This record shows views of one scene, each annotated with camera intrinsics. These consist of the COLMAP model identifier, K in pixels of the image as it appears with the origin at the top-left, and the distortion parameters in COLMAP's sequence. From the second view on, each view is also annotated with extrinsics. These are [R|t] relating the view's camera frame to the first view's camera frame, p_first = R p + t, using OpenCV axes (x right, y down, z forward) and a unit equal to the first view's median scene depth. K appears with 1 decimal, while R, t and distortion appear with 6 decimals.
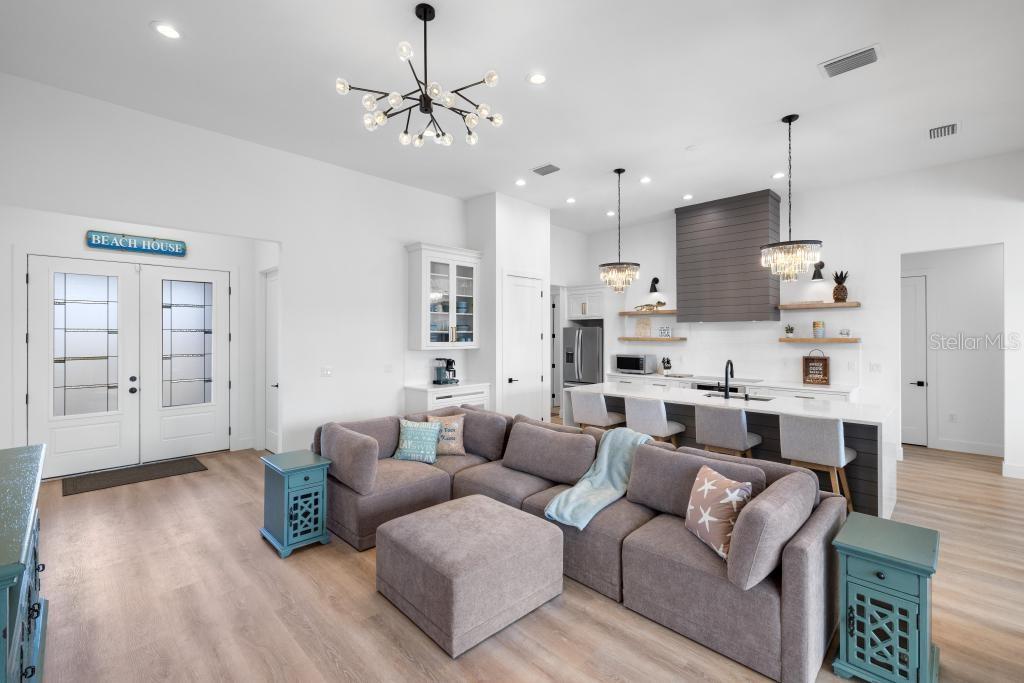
lens RADIAL K [[436.4, 0, 513.7], [0, 436.4, 335.7], [0, 0, 1]] dist [-0.001293, 0.000632]
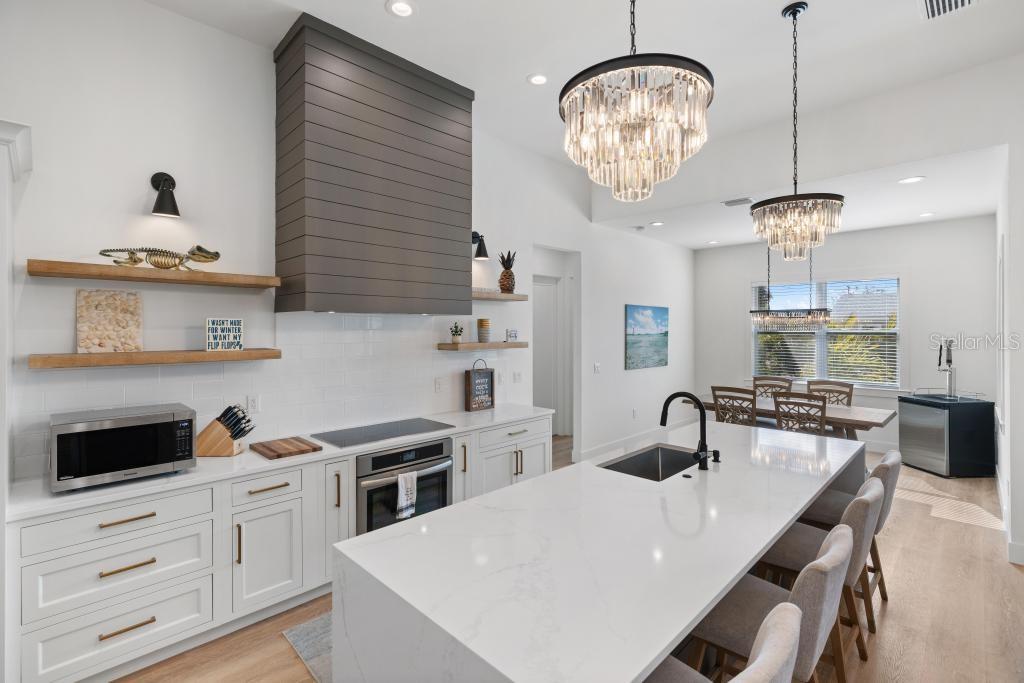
lens RADIAL K [[469.5, 0, 508.2], [0, 469.5, 331.4], [0, 0, 1]] dist [0.003399, 0.000857]
pose [[0.001459, -0.005190, 0.999985, -0.046782], [0.002433, 0.999984, 0.005187, -0.015979], [-0.999996, 0.002425, 0.001471, 0.949613]]
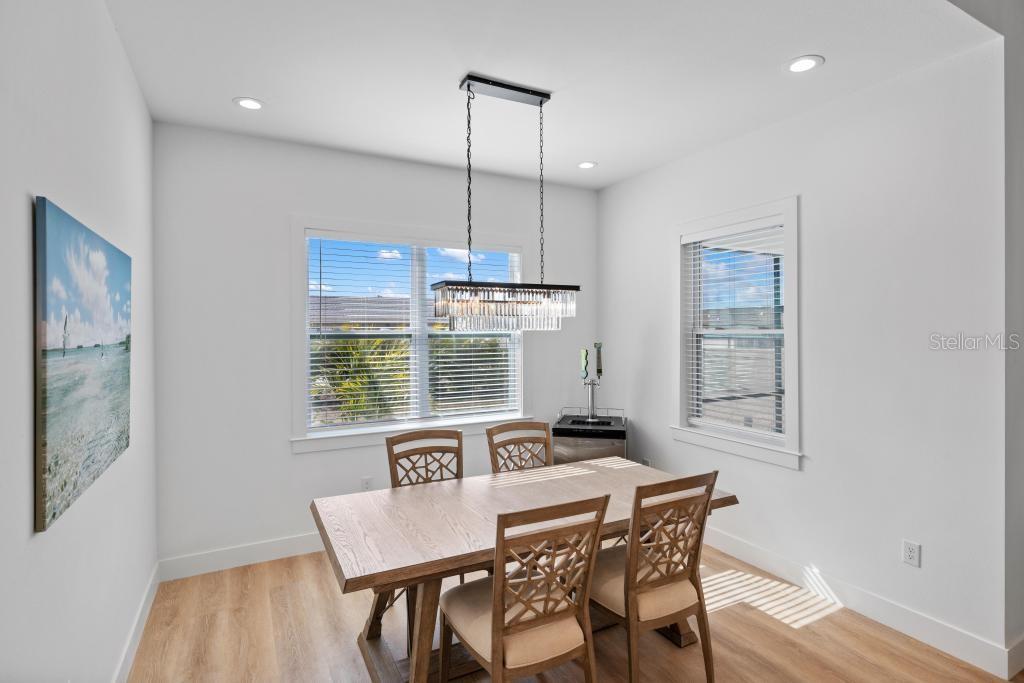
lens RADIAL K [[507.0, 0, 508.4], [0, 507.0, 332.4], [0, 0, 1]] dist [-0.001857, 0.002792]
pose [[-0.952290, 0.004262, 0.305164, 0.750609], [0.005829, 0.999974, 0.004222, -0.011222], [-0.305138, 0.005799, -0.952291, 0.833644]]
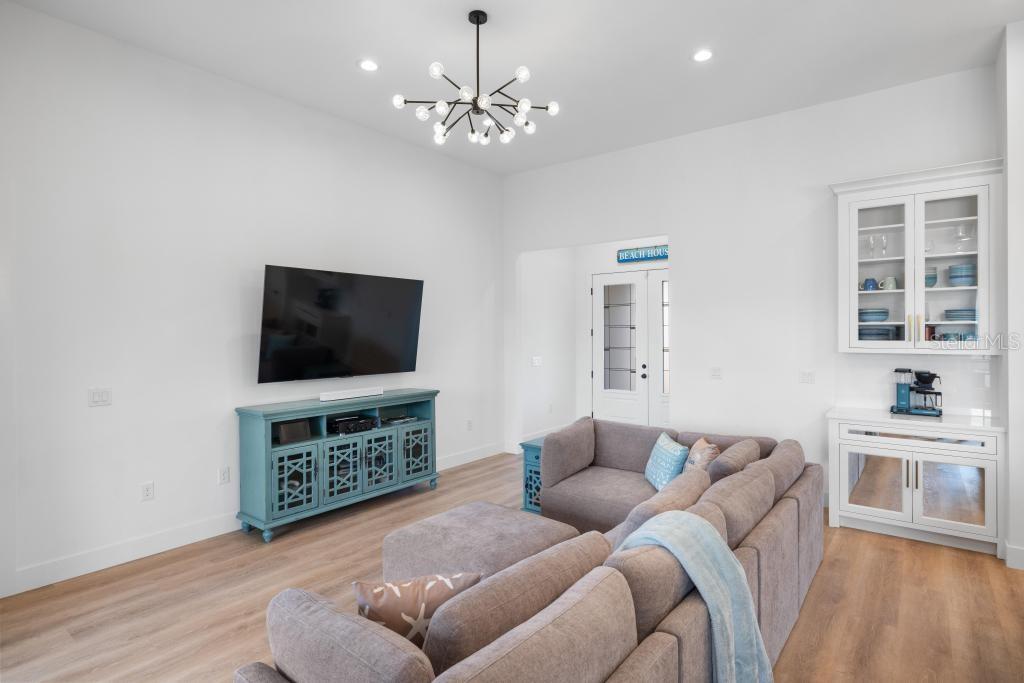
lens RADIAL K [[536.7, 0, 517.4], [0, 536.7, 331.0], [0, 0, 1]] dist [-0.000618, 0.000432]
pose [[0.124357, 0.000347, -0.992237, 0.476648], [0.007462, 0.999971, 0.001285, -0.003456], [0.992209, -0.007564, 0.124351, 0.405665]]
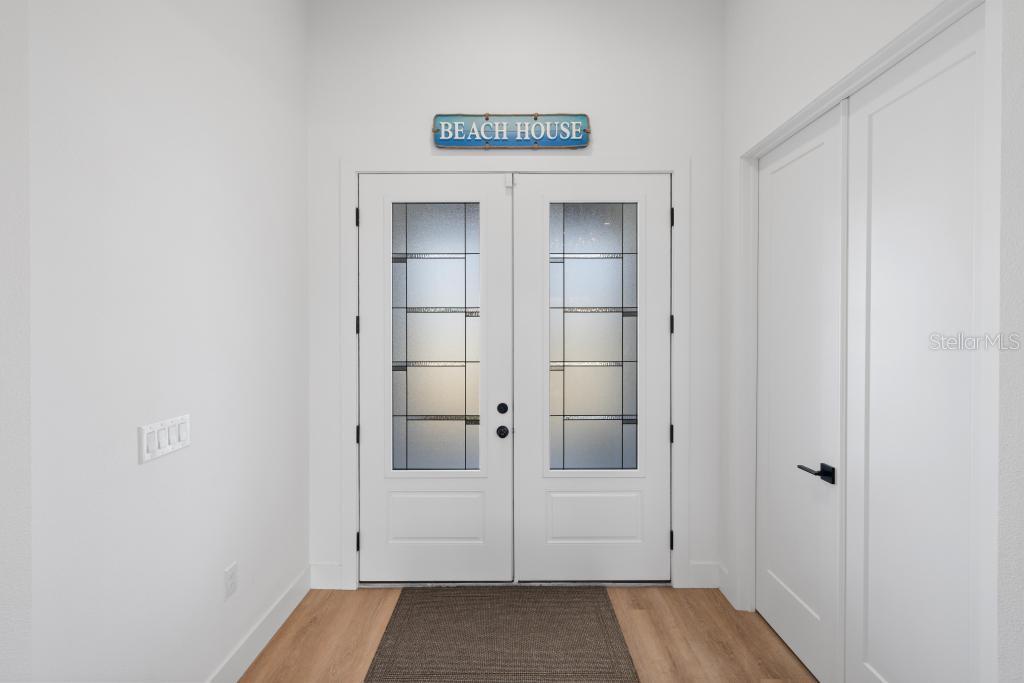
lens RADIAL K [[436.4, 0, 513.4], [0, 436.4, 339.3], [0, 0, 1]] dist [-0.001293, 0.000632]
pose [[0.701462, 0.002279, -0.712703, -0.444110], [0.001699, 0.999987, 0.004870, 0.016169], [0.712705, -0.004627, 0.701449, 0.573592]]
